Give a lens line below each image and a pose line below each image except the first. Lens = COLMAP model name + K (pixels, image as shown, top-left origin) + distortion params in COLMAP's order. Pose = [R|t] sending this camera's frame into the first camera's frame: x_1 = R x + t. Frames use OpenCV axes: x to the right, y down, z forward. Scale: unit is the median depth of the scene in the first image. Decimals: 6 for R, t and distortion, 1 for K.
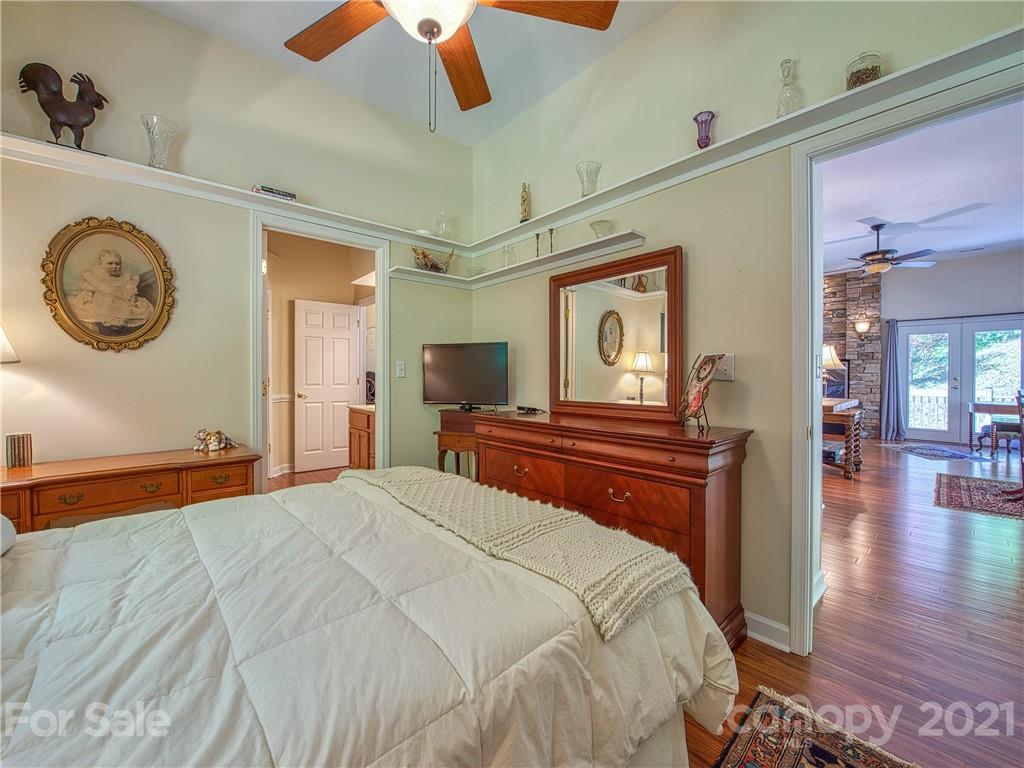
lens RADIAL K [[409.4, 0, 515.4], [0, 409.4, 377.5], [0, 0, 1]] dist [-0.016210, -0.002717]
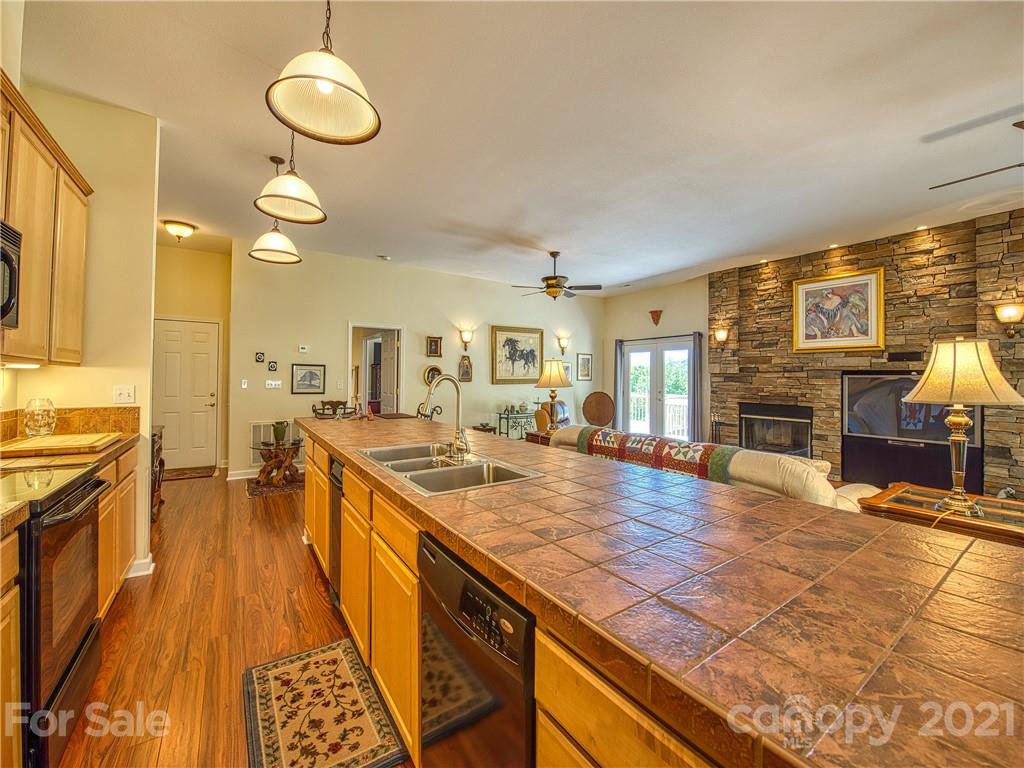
lens RADIAL K [[409.4, 0, 508.4], [0, 409.4, 372.5], [0, 0, 1]] dist [-0.016210, -0.002717]
pose [[0.990583, 0.008526, -0.136647, 0.311410], [-0.011574, 0.999701, -0.021527, -0.028734], [0.136423, 0.022906, 0.990386, 0.458060]]
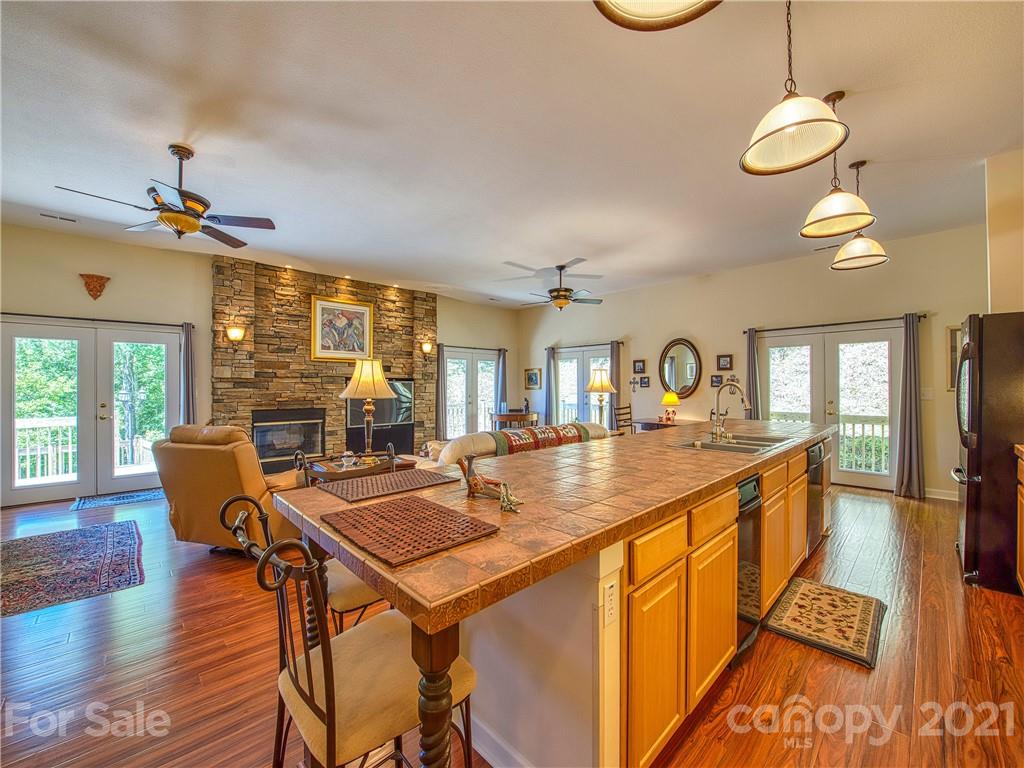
lens RADIAL K [[409.4, 0, 510.7], [0, 409.4, 381.9], [0, 0, 1]] dist [-0.016210, -0.002717]
pose [[-0.037133, 0.010608, 0.999254, -0.227011], [0.012012, 0.999876, -0.010168, -0.031036], [-0.999238, 0.011625, -0.037256, 1.026363]]
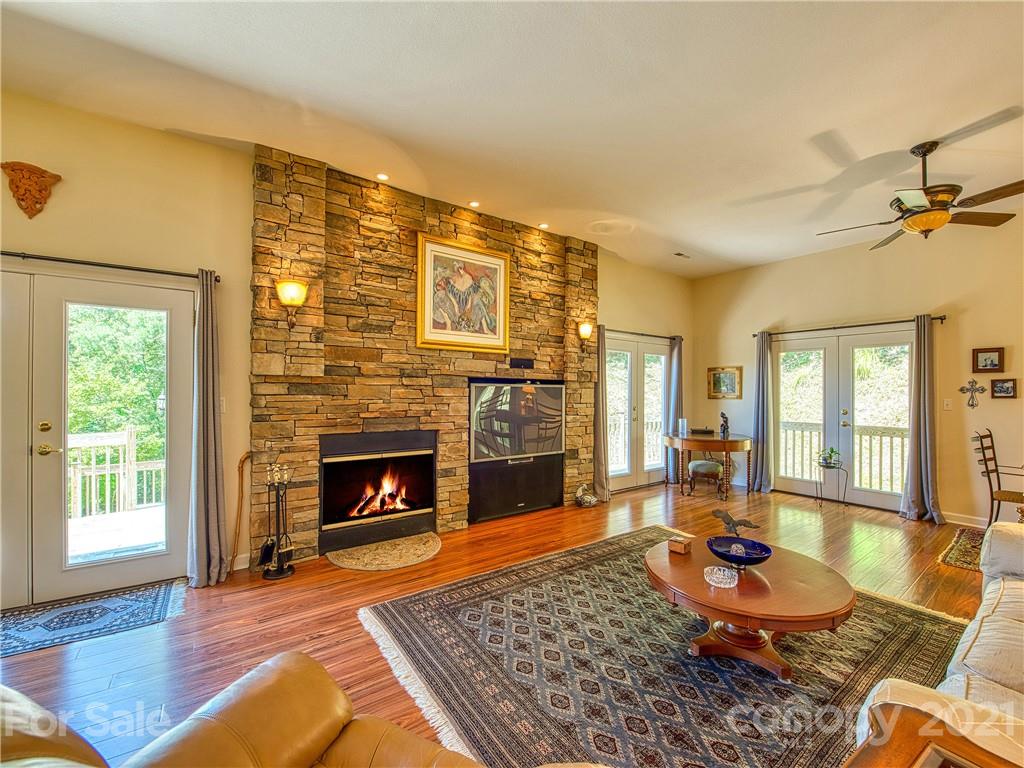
lens RADIAL K [[411.6, 0, 506.2], [0, 411.6, 389.2], [0, 0, 1]] dist [-0.017970, -0.001926]
pose [[0.110530, 0.006520, 0.993851, 0.257760], [0.003369, 0.999970, -0.006935, -0.036195], [-0.993867, 0.004115, 0.110504, 1.304901]]
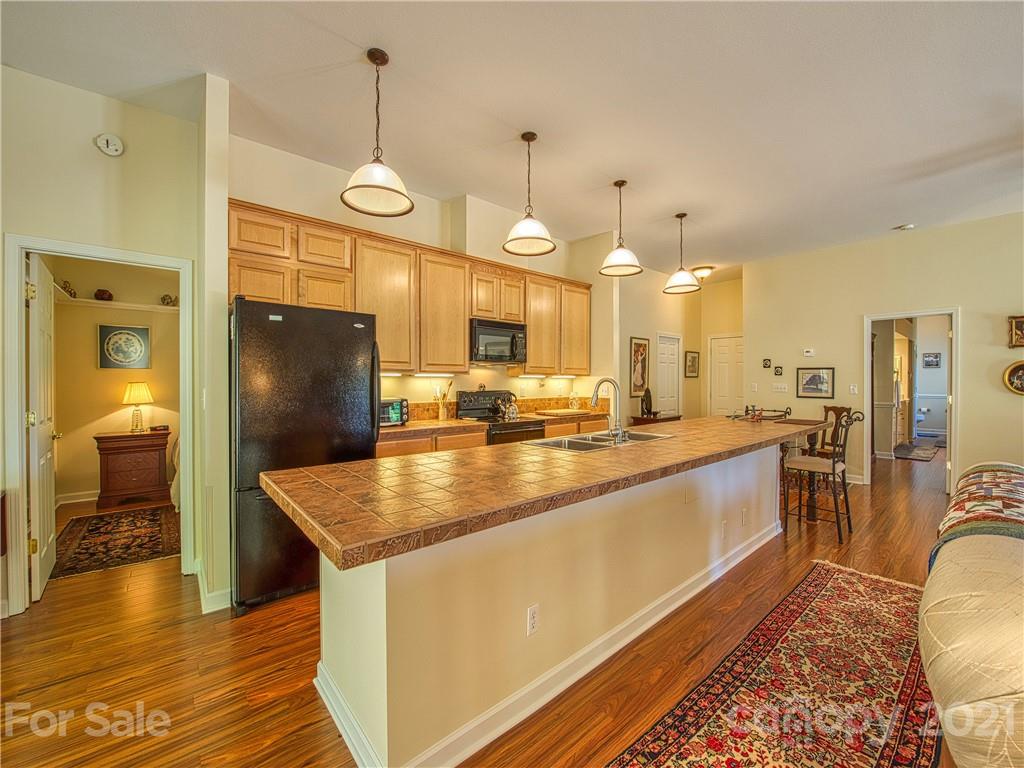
lens RADIAL K [[409.4, 0, 516.2], [0, 409.4, 382.9], [0, 0, 1]] dist [-0.016210, -0.002717]
pose [[-0.017530, 0.007177, -0.999821, 0.655512], [-0.007947, 0.999942, 0.007318, -0.030087], [0.999815, 0.008074, -0.017472, 0.675758]]
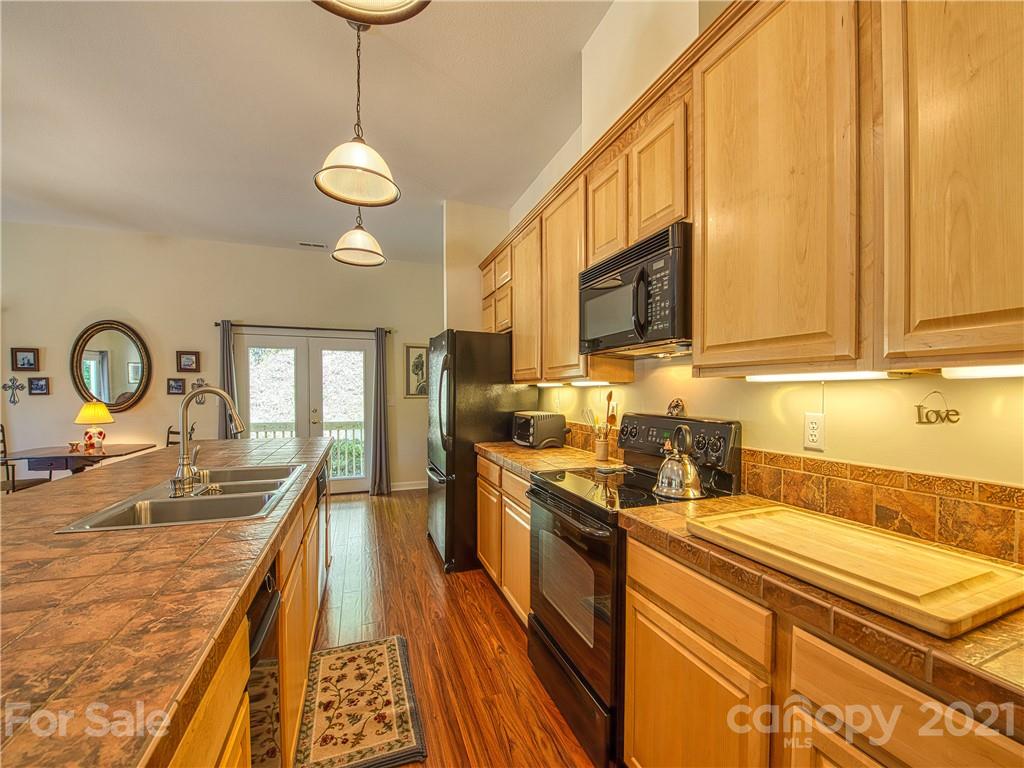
lens RADIAL K [[409.4, 0, 516.0], [0, 409.4, 405.0], [0, 0, 1]] dist [-0.016210, -0.002717]
pose [[-0.934241, -0.012196, 0.356435, -0.060340], [0.001636, 0.999258, 0.038477, -0.030915], [-0.356640, 0.036530, -0.933528, 0.936899]]
